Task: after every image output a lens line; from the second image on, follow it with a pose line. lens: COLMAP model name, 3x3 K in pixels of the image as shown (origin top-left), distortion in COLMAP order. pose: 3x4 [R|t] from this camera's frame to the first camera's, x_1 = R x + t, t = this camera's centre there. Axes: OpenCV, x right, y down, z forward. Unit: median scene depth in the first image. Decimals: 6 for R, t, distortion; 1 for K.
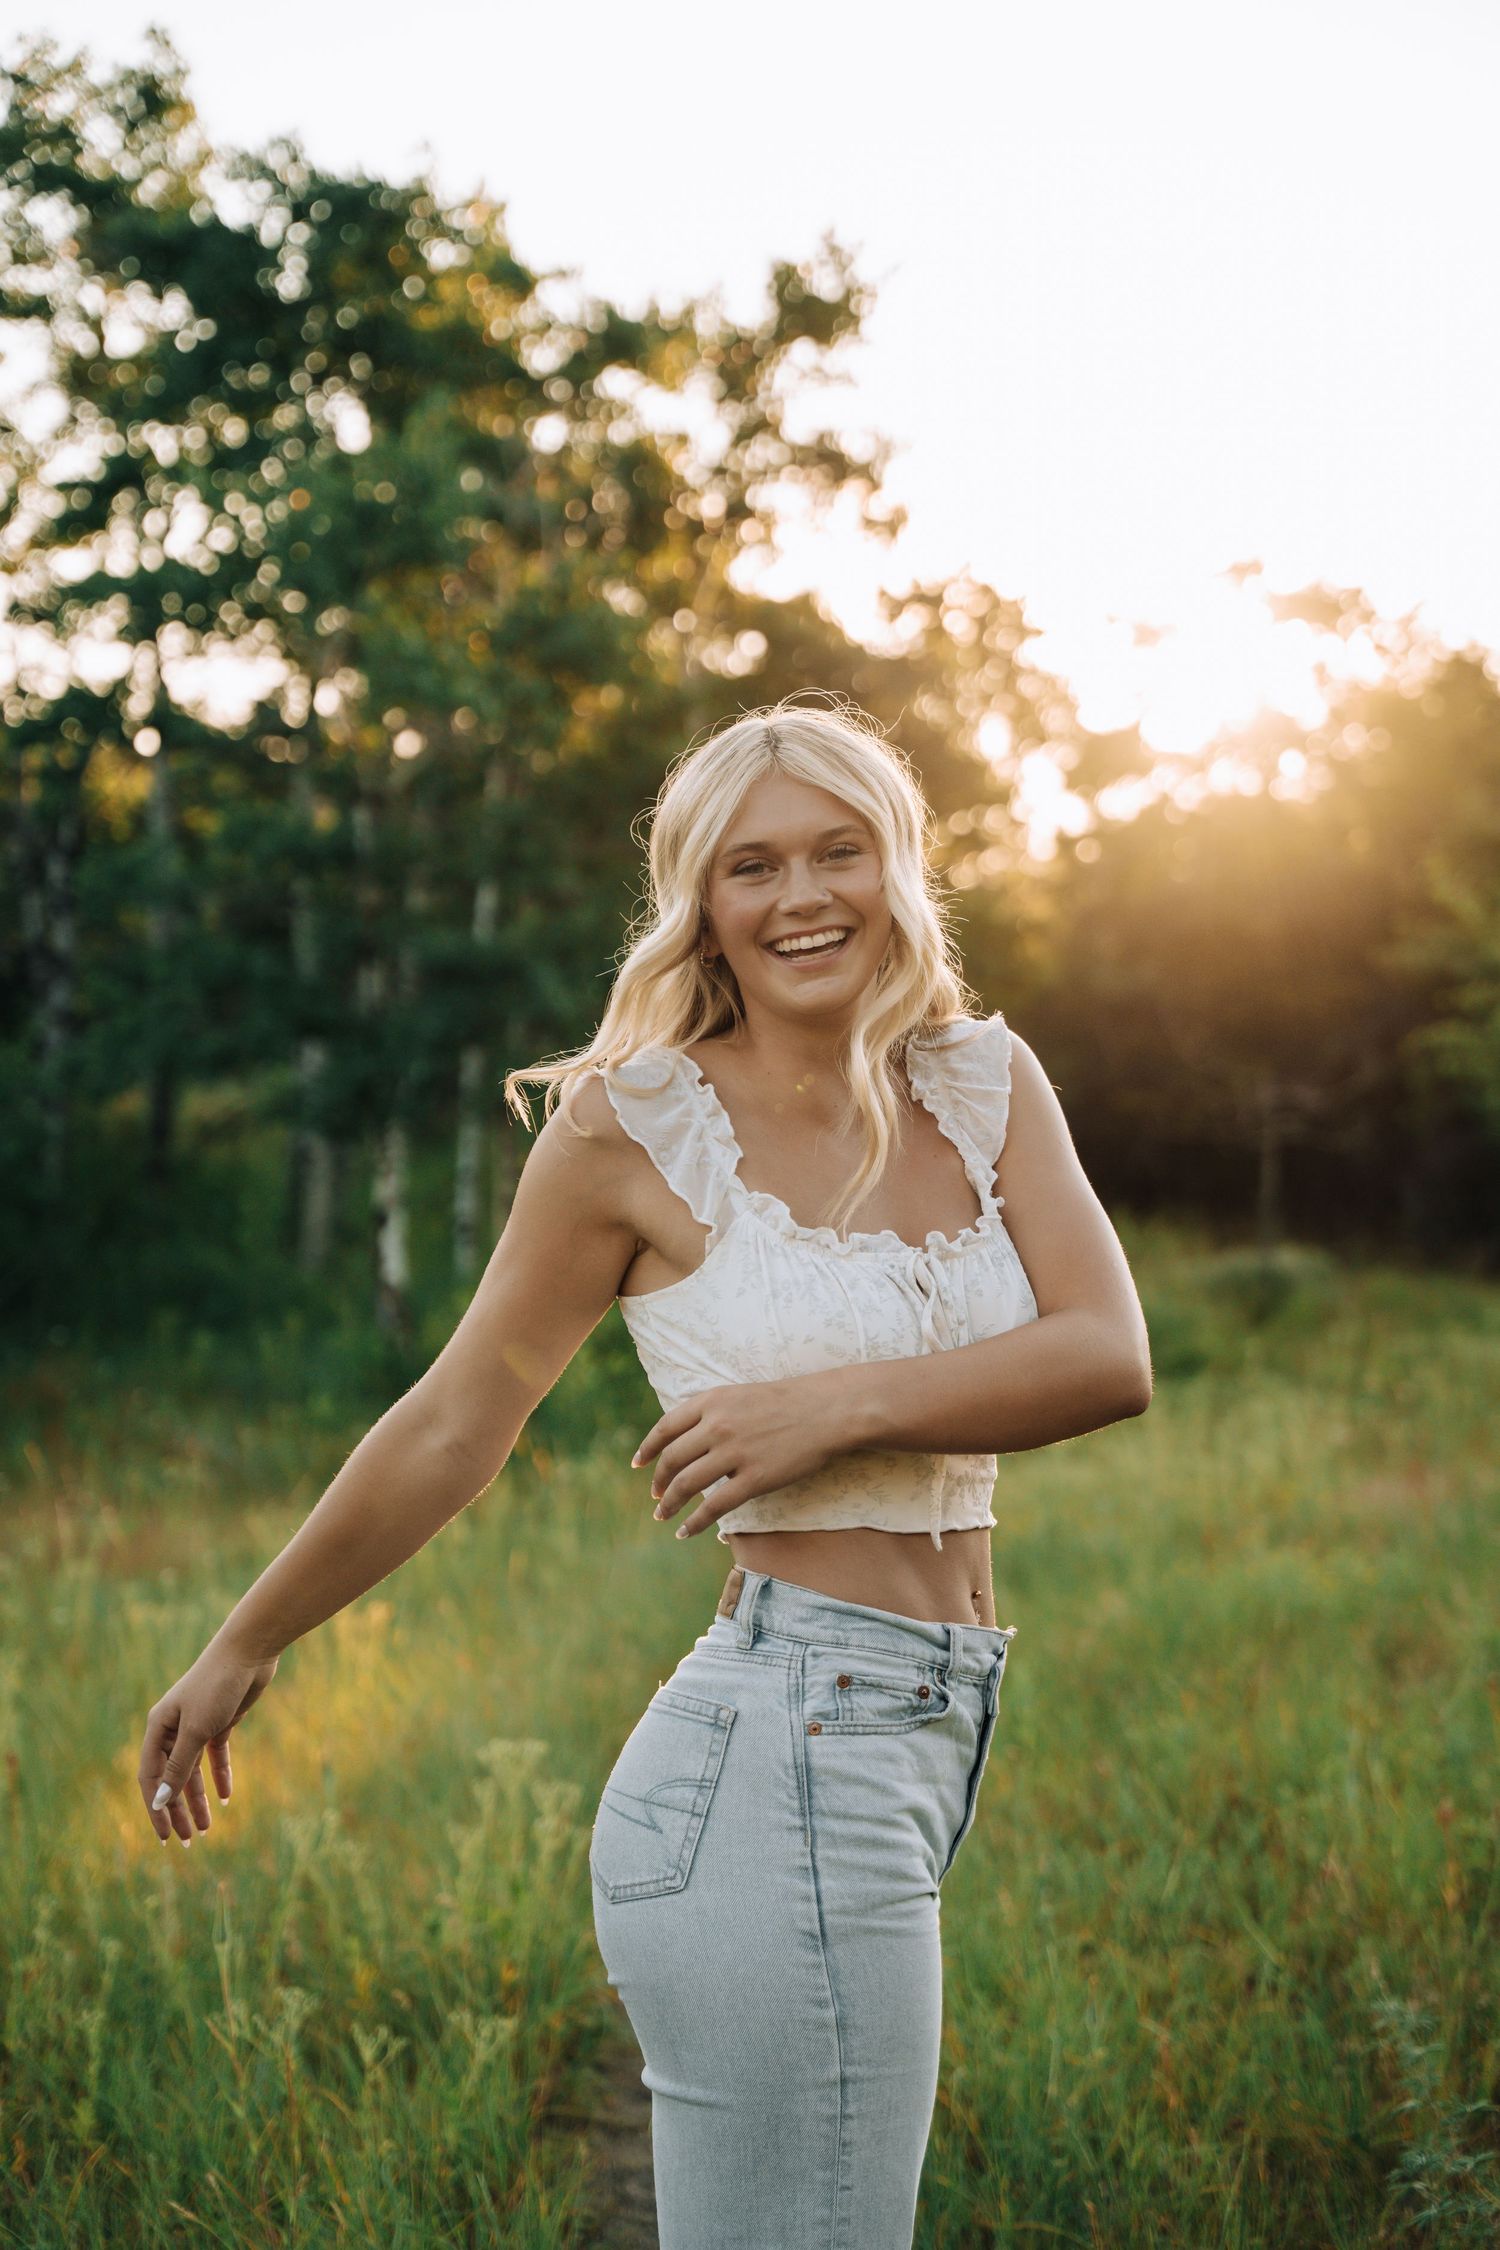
lens RADIAL K [[3904.1, 0, 747.9], [0, 3904.1, 1126.3], [0, 0, 1]] dist [0.005348, 0.000000]
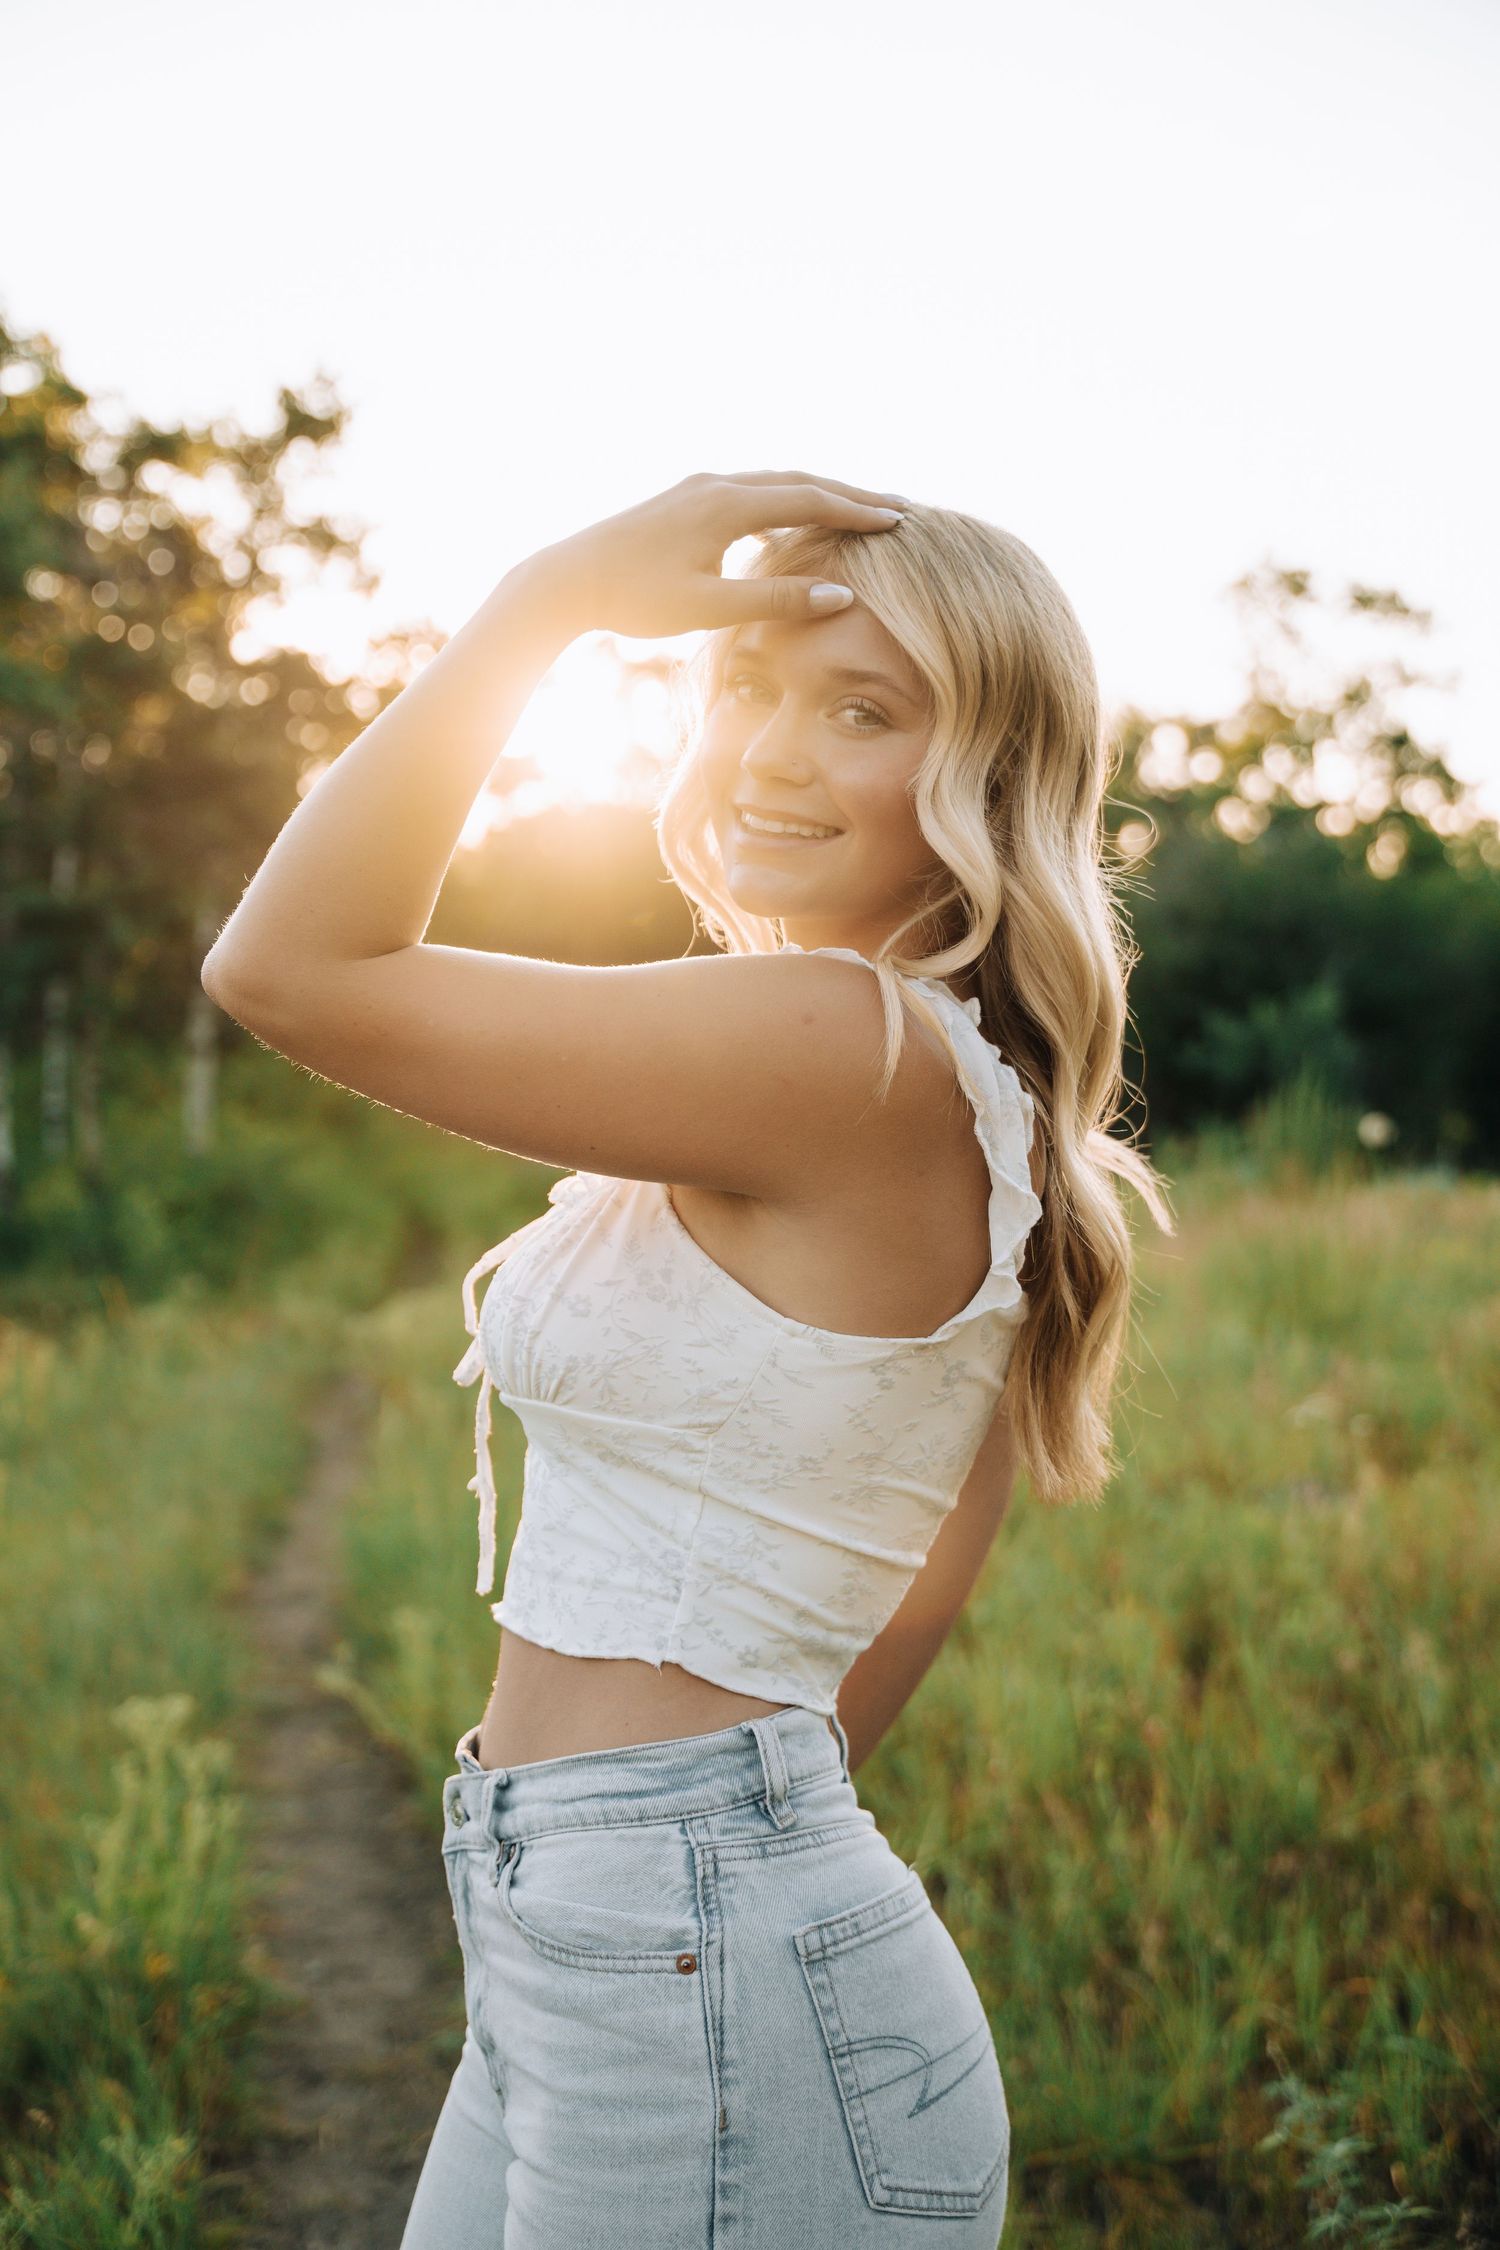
lens RADIAL K [[2559.7, 0, 760.9], [0, 2559.7, 1111.7], [0, 0, 1]] dist [0.025245, 0.000000]
pose [[0.979898, -0.021348, 0.198355, -0.010450], [0.015857, 0.999447, 0.029230, 0.001829], [-0.198870, -0.025497, 0.979694, 0.110186]]
